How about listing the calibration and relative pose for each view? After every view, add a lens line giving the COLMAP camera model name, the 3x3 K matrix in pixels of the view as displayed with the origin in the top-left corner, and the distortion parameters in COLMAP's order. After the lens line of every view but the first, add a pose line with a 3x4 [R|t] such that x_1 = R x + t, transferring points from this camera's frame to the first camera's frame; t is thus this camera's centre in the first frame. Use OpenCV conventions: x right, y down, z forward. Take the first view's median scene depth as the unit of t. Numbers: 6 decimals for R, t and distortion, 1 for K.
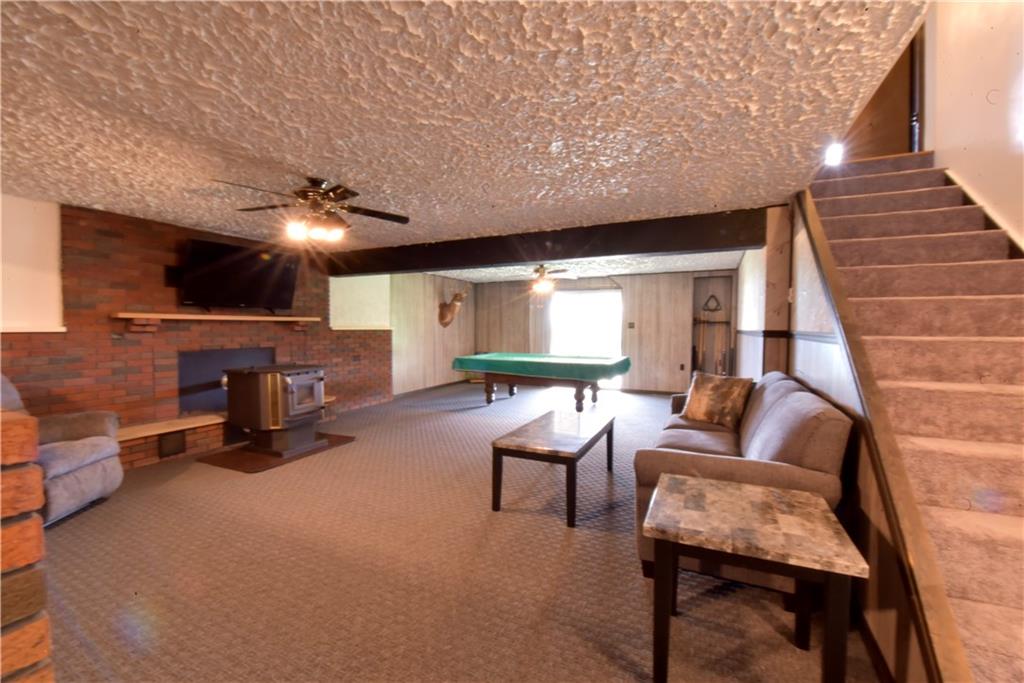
lens RADIAL K [[416.8, 0, 512.0], [0, 416.8, 341.5], [0, 0, 1]] dist [-0.002516, -0.005818]
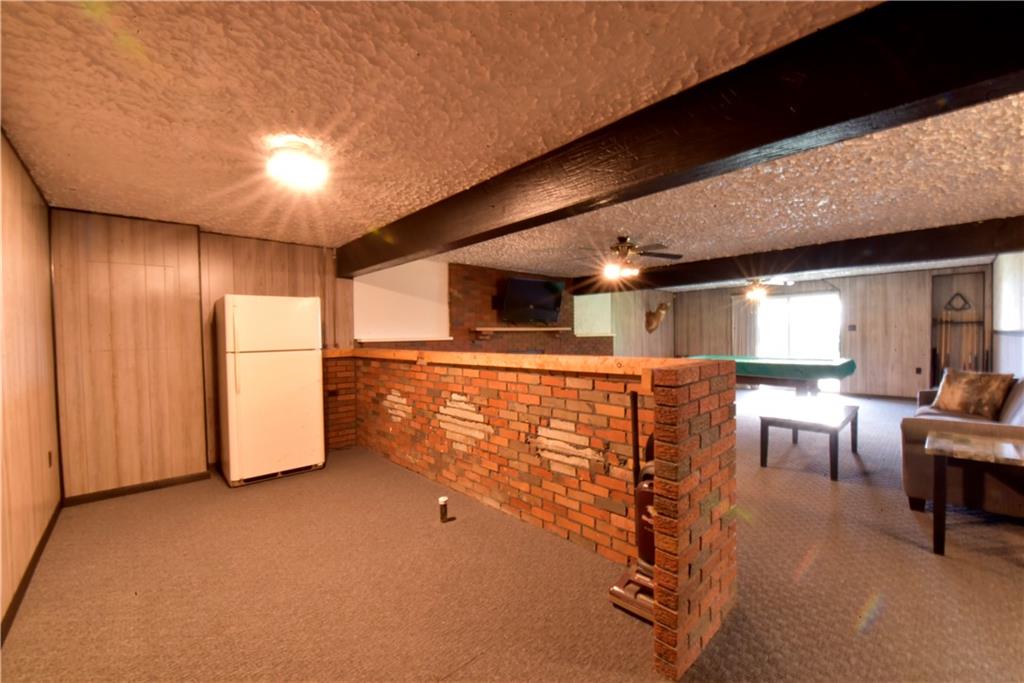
lens RADIAL K [[416.8, 0, 512.0], [0, 416.8, 341.5], [0, 0, 1]] dist [-0.002516, -0.005818]
pose [[0.933082, -0.012003, -0.359462, -0.206969], [0.006259, 0.999834, -0.017140, 0.010597], [0.359608, 0.013743, 0.933002, -0.377043]]
